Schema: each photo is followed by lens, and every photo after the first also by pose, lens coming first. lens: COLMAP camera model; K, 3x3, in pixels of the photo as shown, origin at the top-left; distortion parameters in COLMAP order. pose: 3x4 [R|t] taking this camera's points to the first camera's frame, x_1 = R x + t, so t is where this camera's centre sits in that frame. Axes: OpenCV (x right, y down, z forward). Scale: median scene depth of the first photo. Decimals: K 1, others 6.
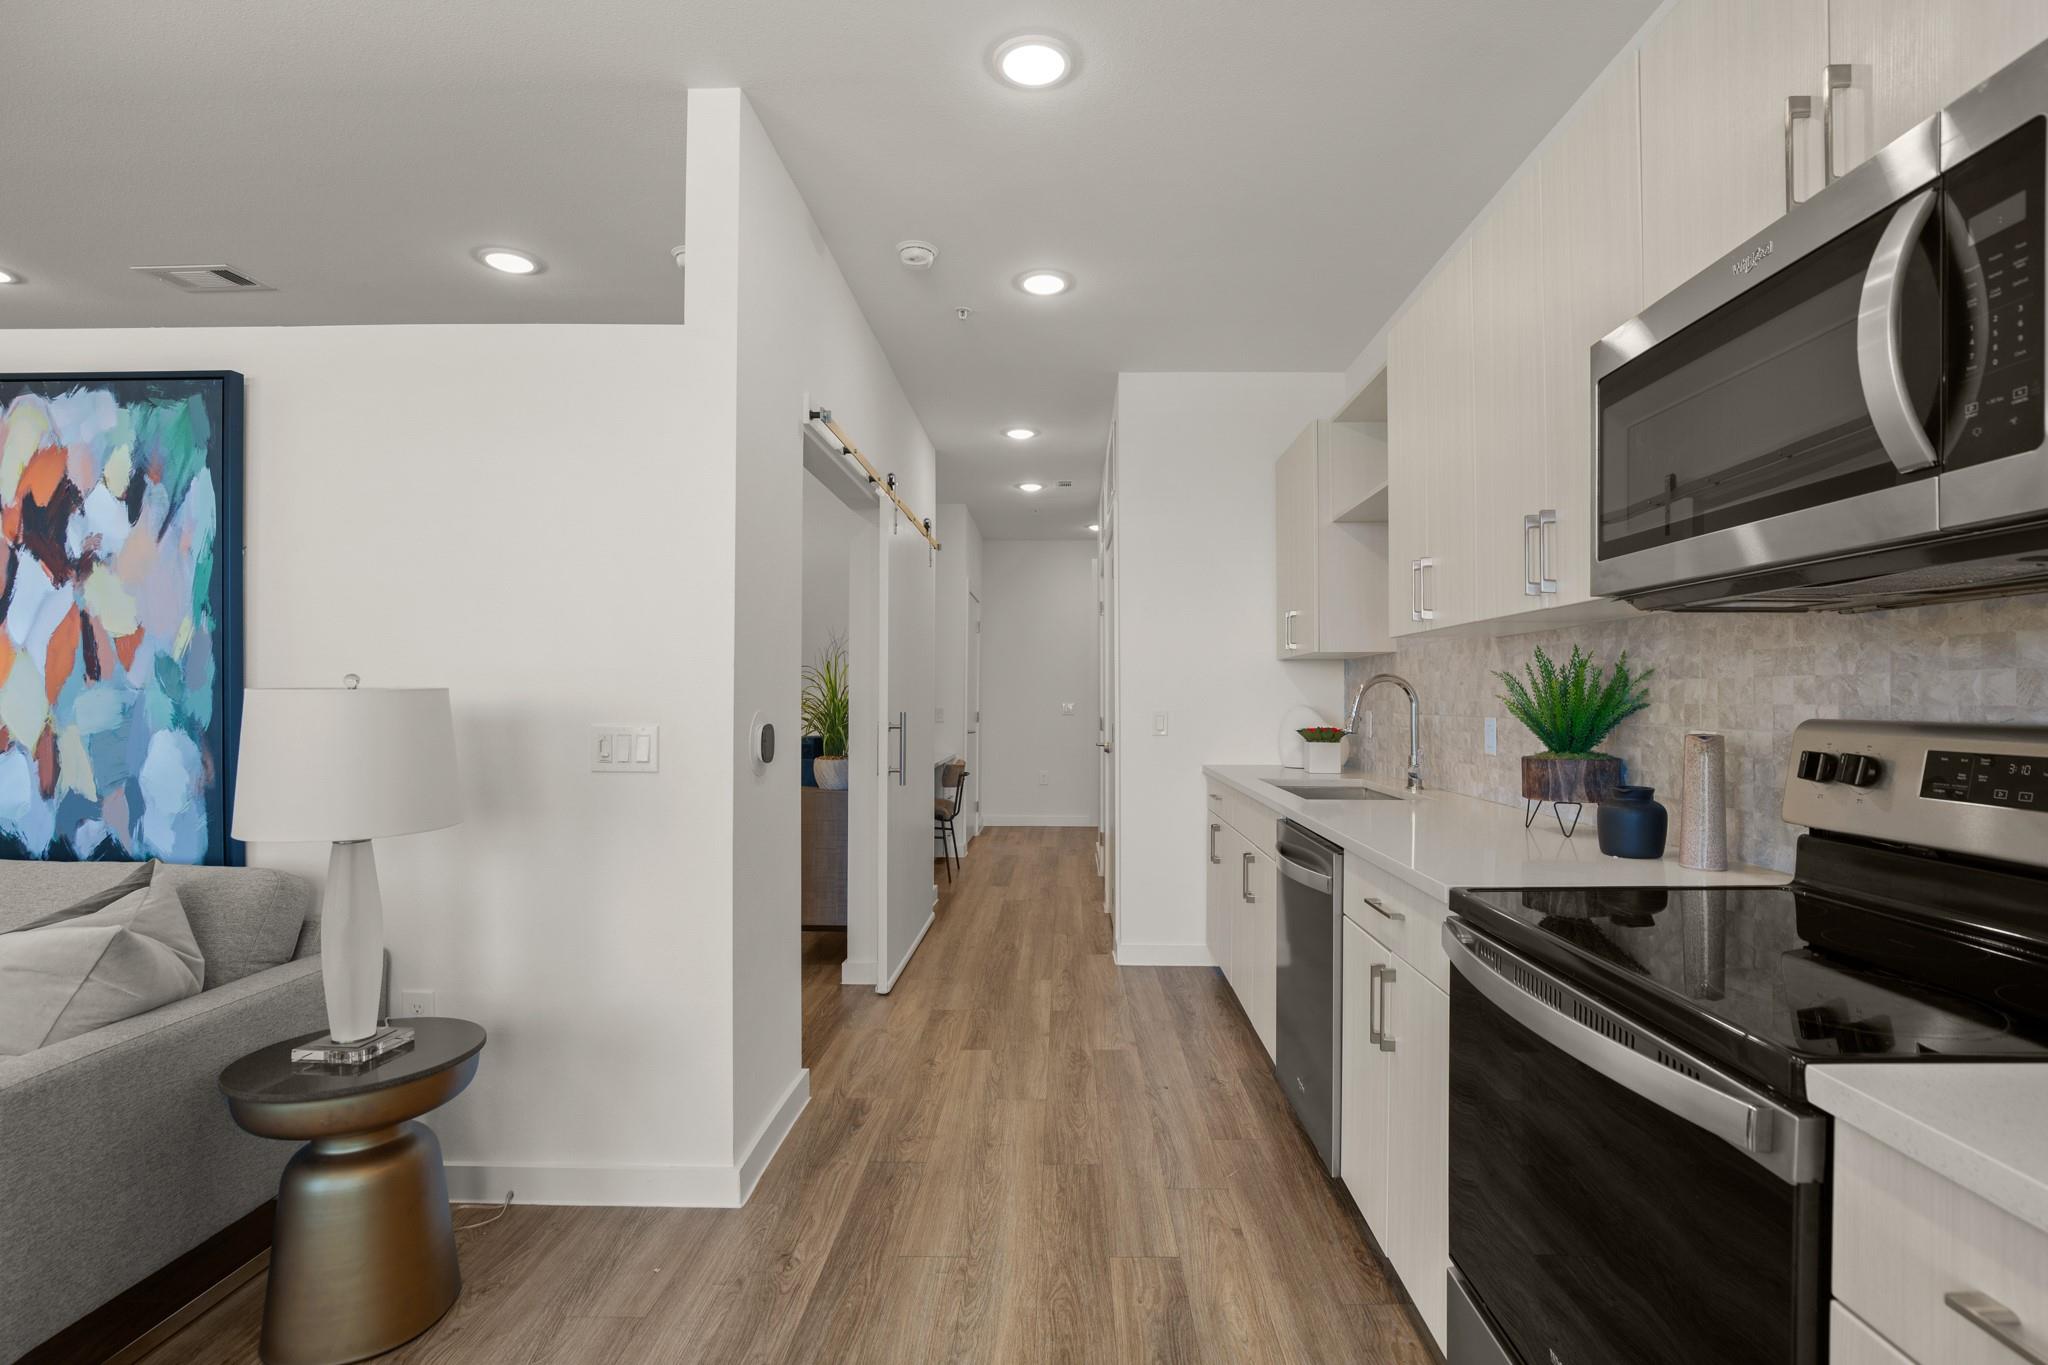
lens RADIAL K [[942.7, 0, 1048.6], [0, 942.7, 699.5], [0, 0, 1]] dist [-0.026761, 0.008205]
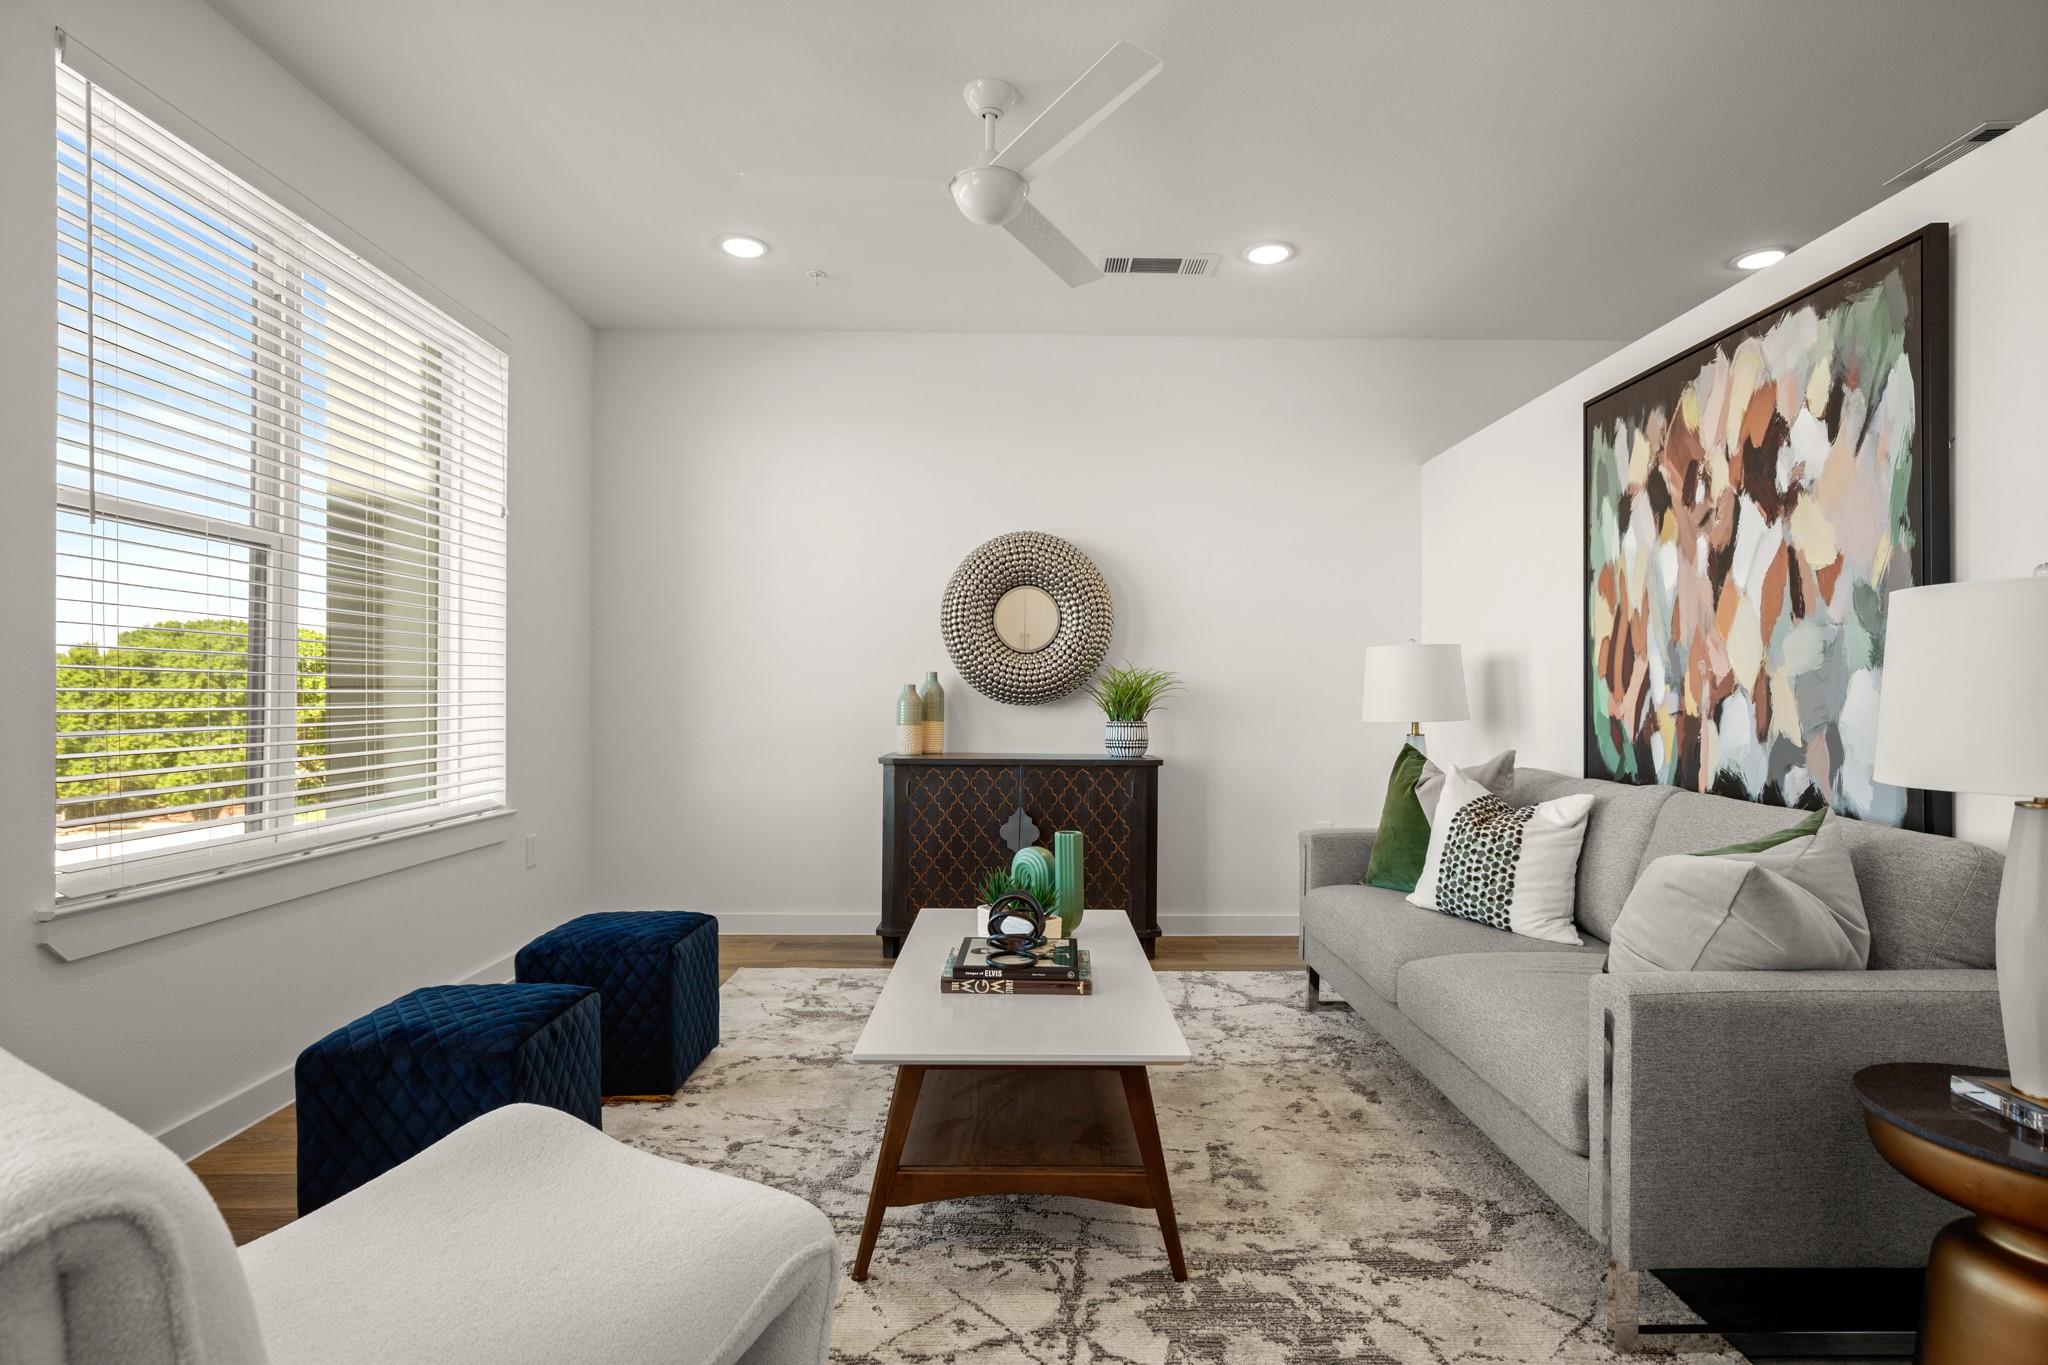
lens RADIAL K [[1025.5, 0, 1038.3], [0, 1025.5, 689.7], [0, 0, 1]] dist [-0.012243, 0.006127]
pose [[0.032206, -0.003386, -0.999476, -0.017961], [-0.003975, 0.999986, -0.003516, 0.058926], [0.999473, 0.004087, 0.032192, 0.191811]]
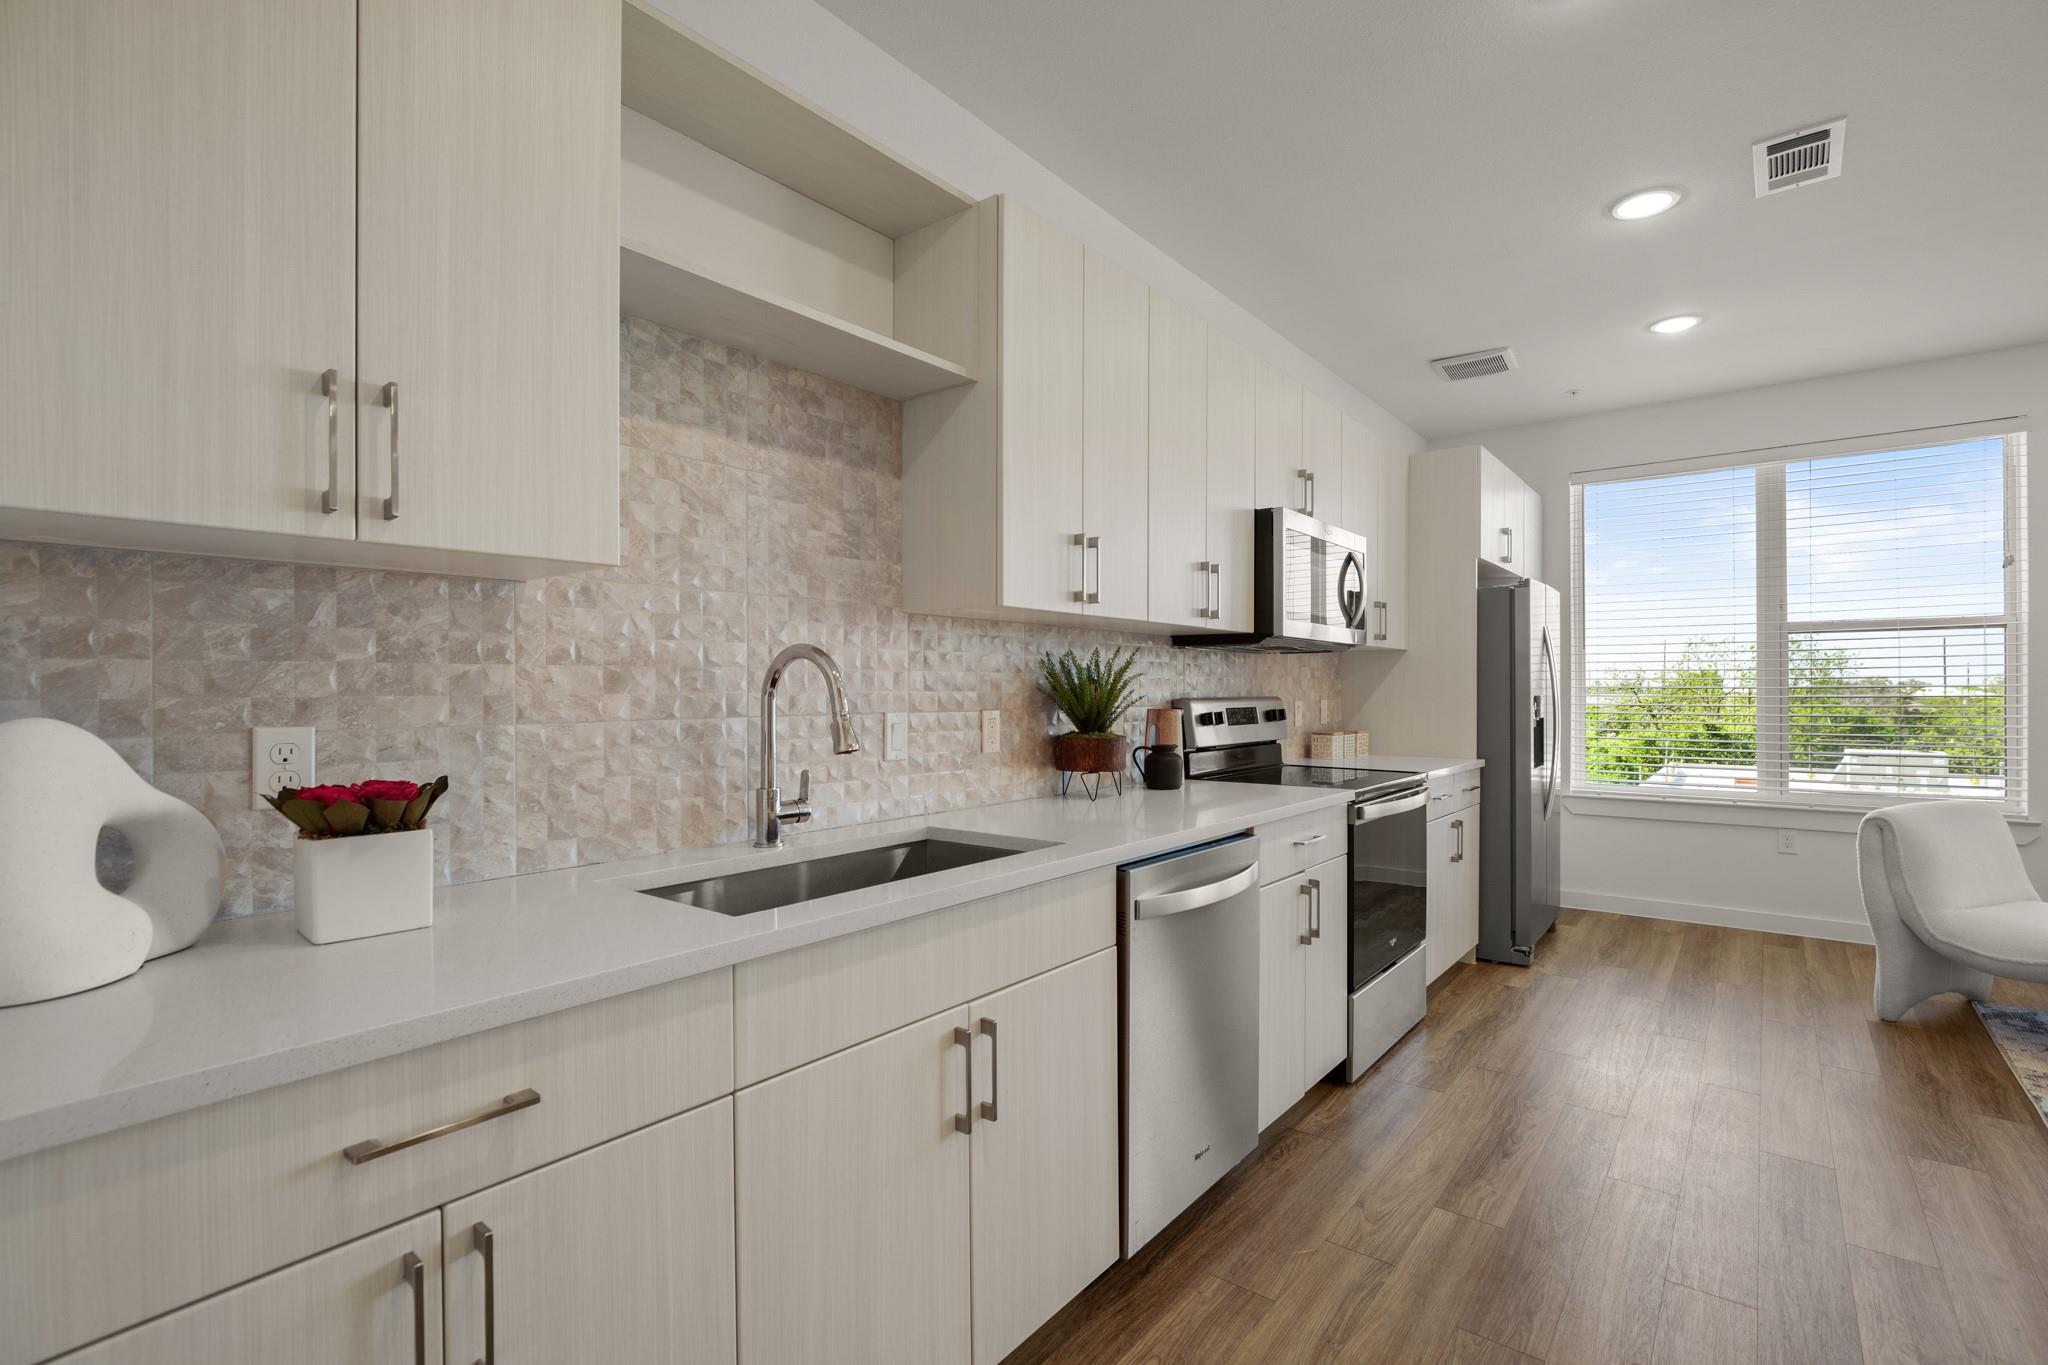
lens RADIAL K [[942.7, 0, 1048.7], [0, 942.7, 685.3], [0, 0, 1]] dist [-0.026761, 0.008205]
pose [[-0.804399, -0.002776, 0.594083, -0.128159], [-0.001601, 0.999996, 0.002505, -0.006816], [-0.594087, 0.001064, -0.804400, 1.955794]]
